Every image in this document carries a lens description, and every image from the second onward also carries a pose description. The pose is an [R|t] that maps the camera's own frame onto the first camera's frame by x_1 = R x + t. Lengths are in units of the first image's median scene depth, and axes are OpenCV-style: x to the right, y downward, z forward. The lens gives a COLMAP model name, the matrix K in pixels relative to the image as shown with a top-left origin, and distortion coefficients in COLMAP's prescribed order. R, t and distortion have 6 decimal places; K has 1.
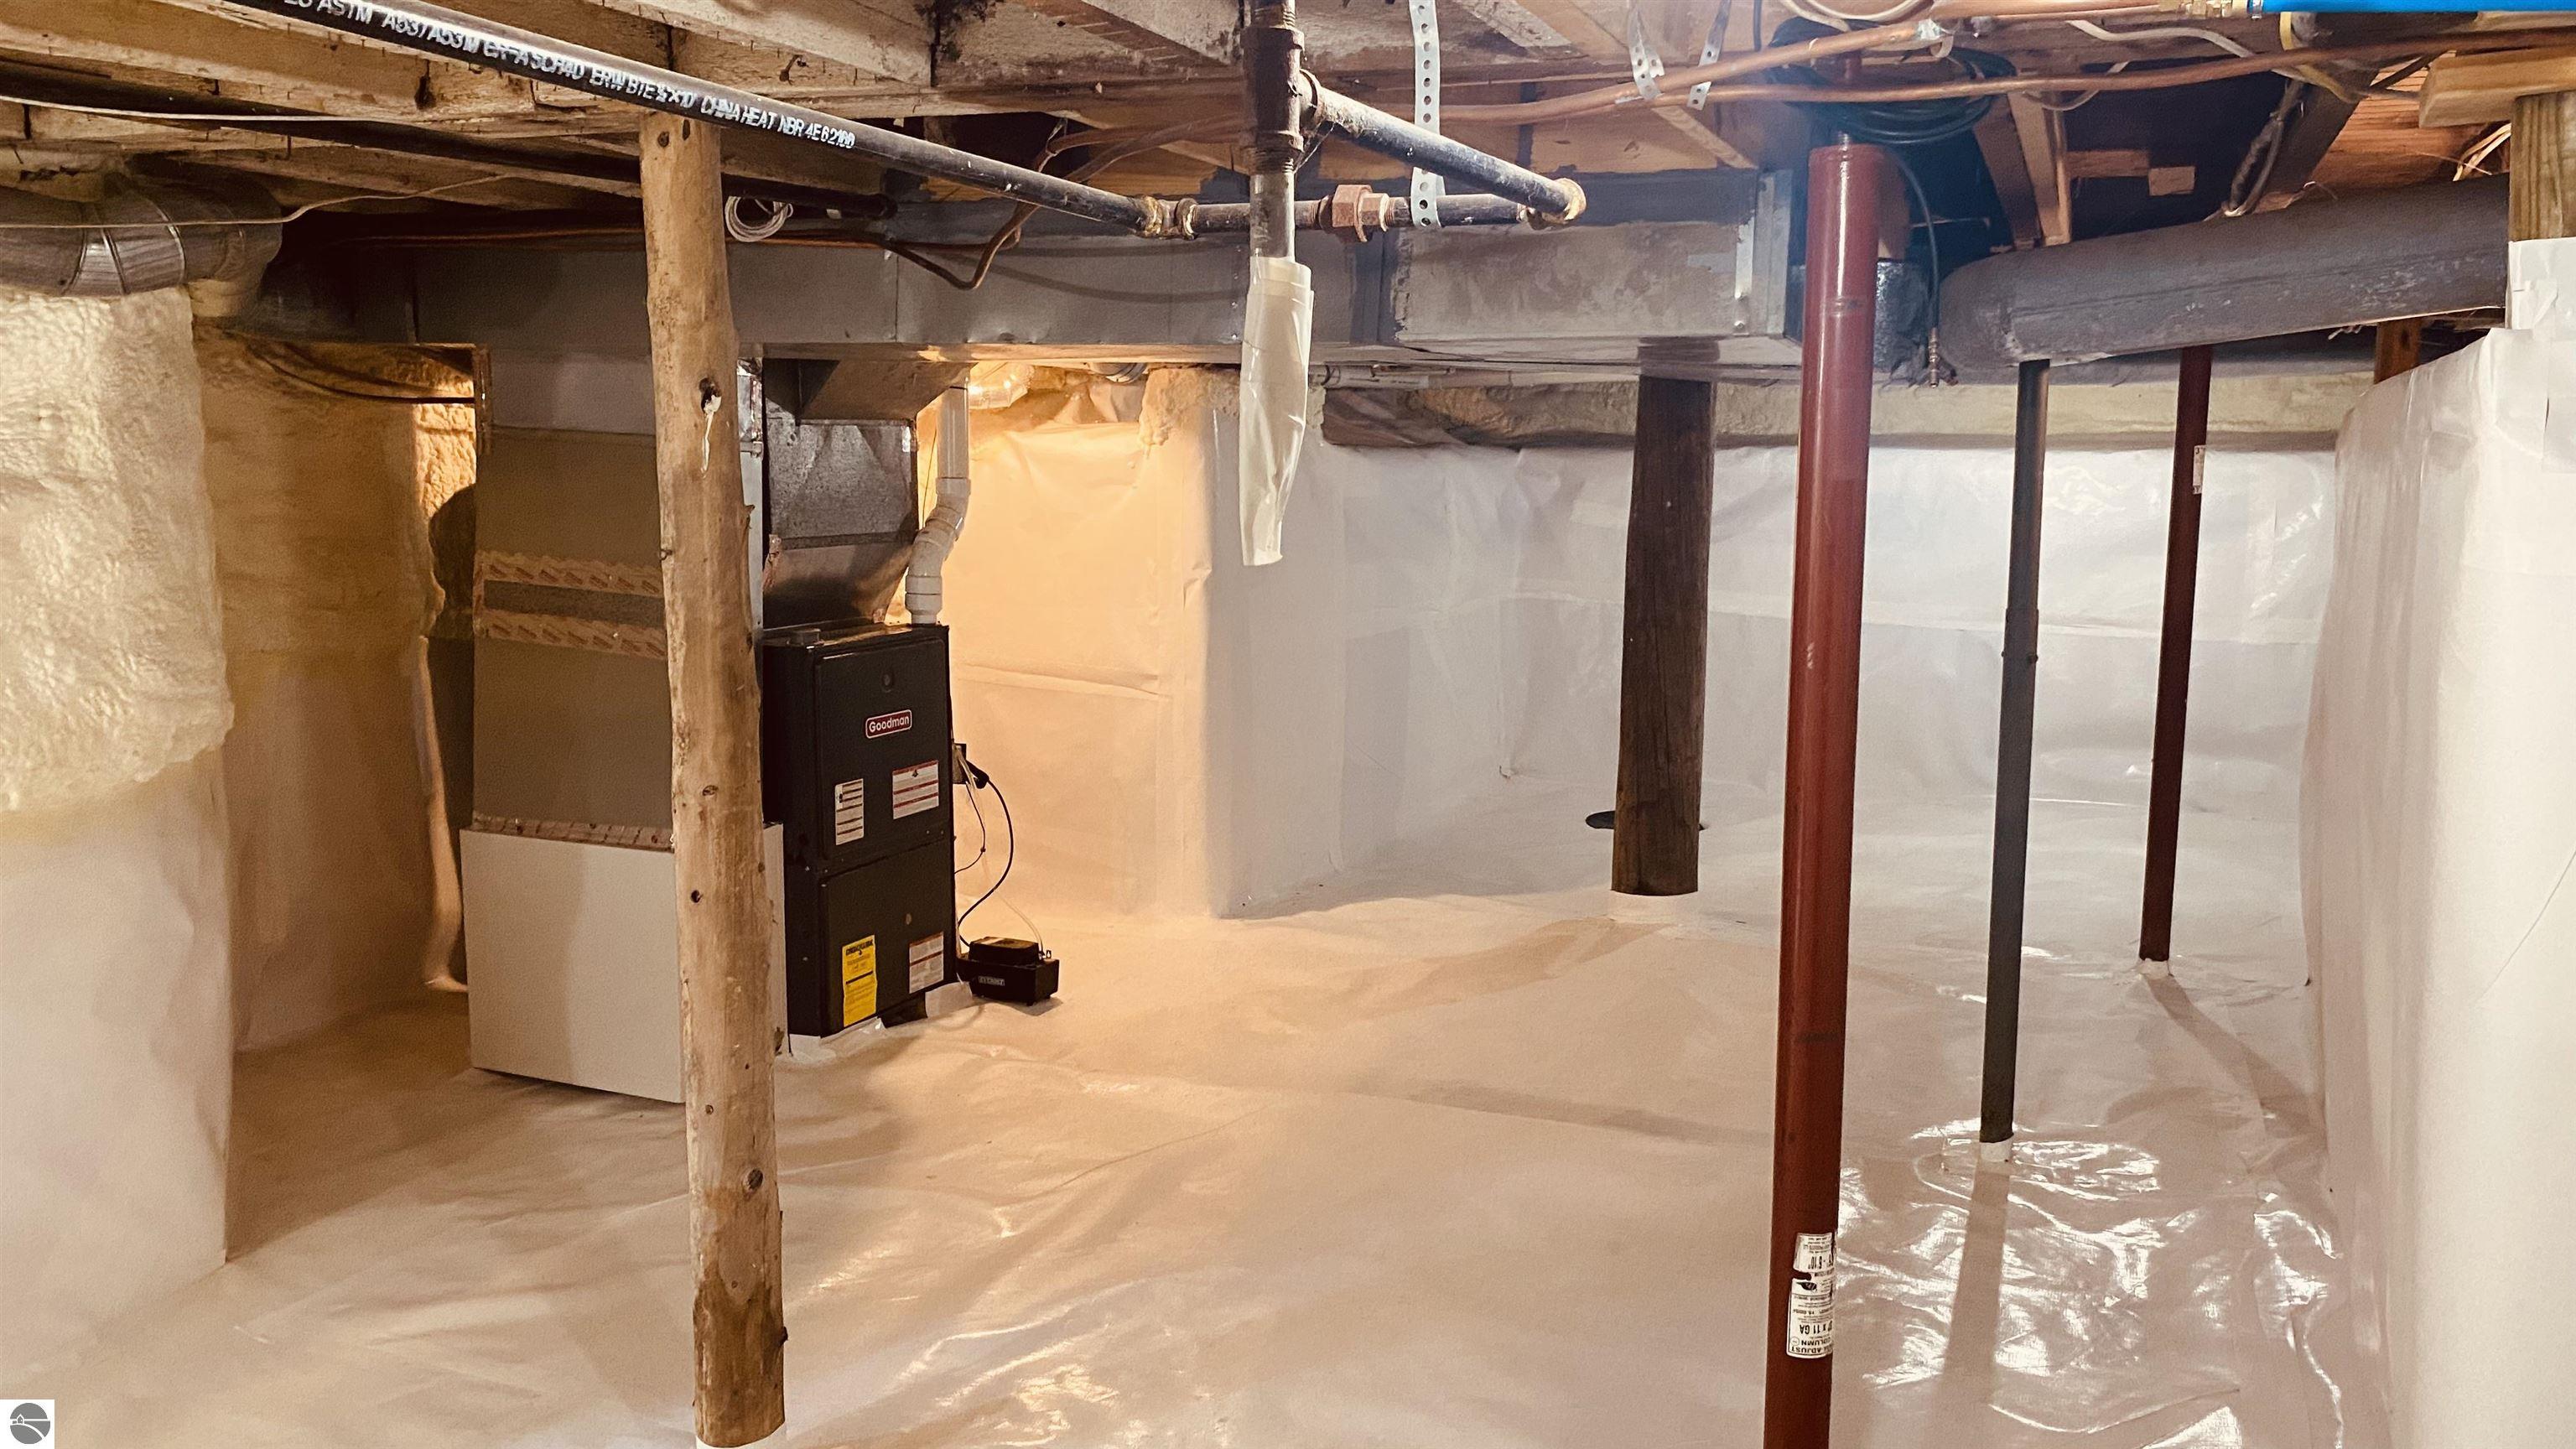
lens RADIAL K [[1915.5, 0, 1285.3], [0, 1915.5, 730.6], [0, 0, 1]] dist [0.045326, -0.046311]
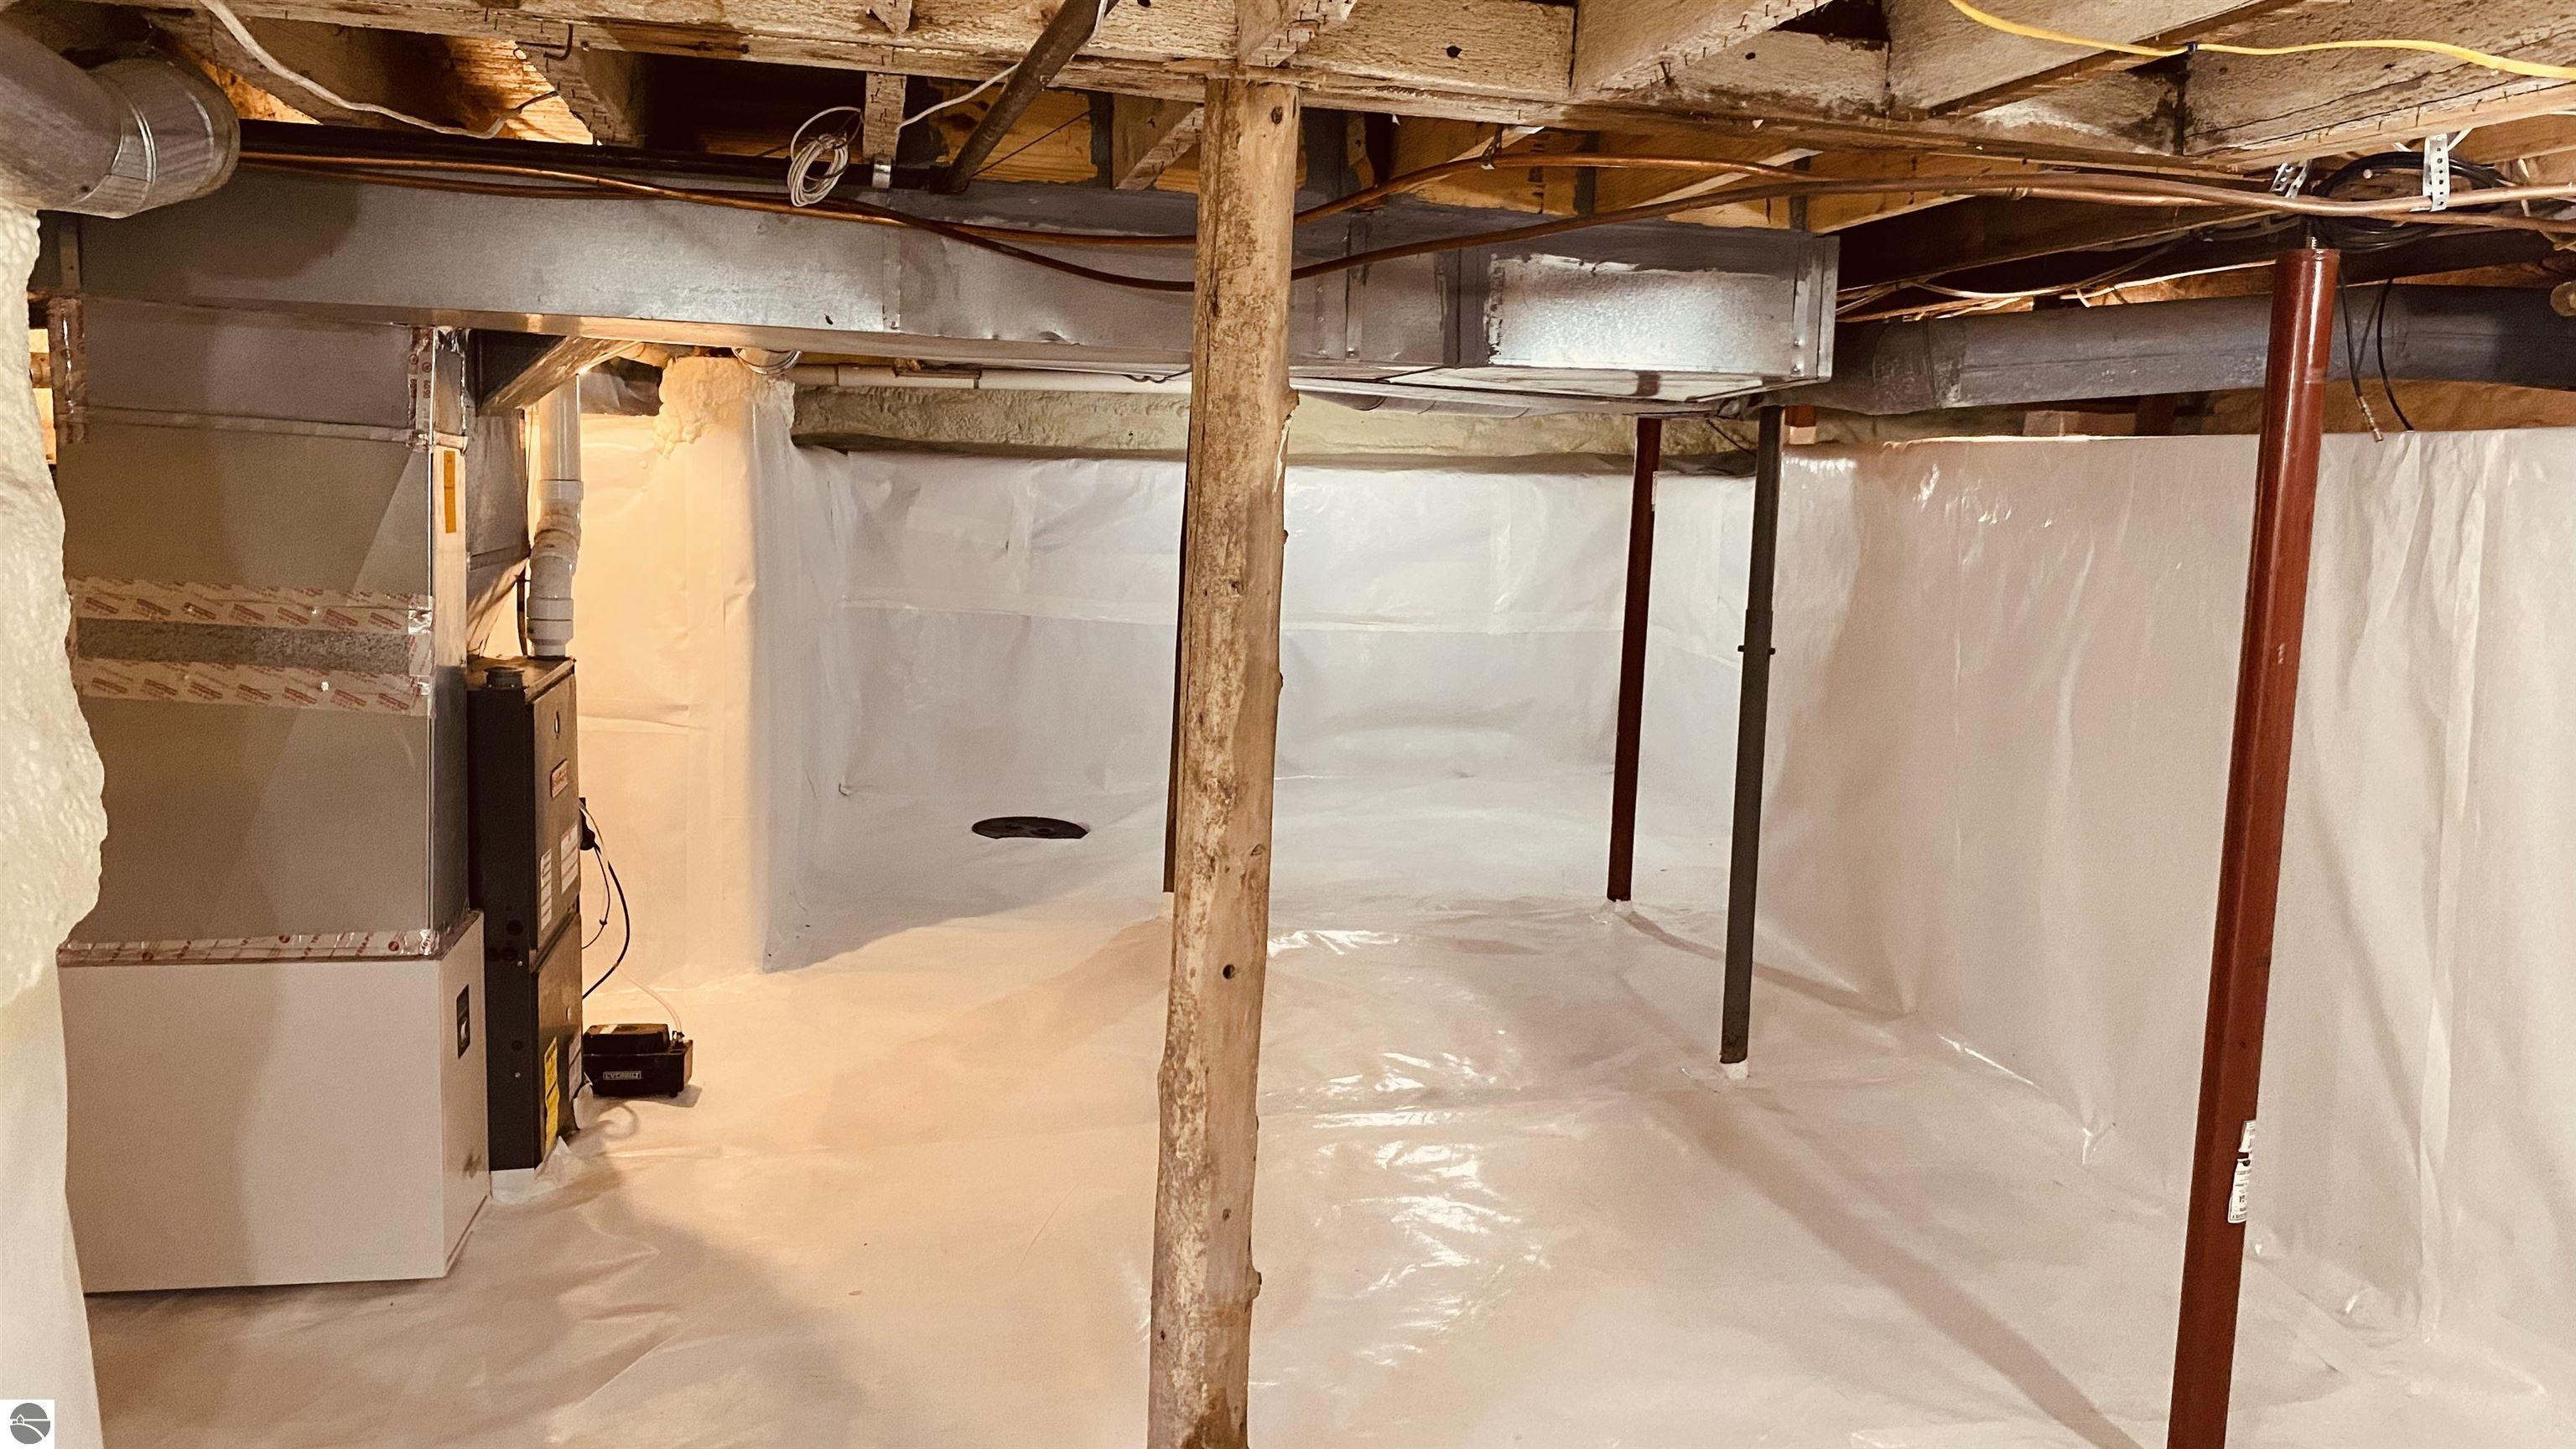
lens RADIAL K [[1915.5, 0, 1349.0], [0, 1915.5, 739.9], [0, 0, 1]] dist [0.045326, -0.046311]
pose [[0.831328, -0.059767, 0.552560, -0.383597], [0.057384, 0.998118, 0.021626, -0.018901], [-0.552812, 0.013730, 0.833193, 0.122513]]
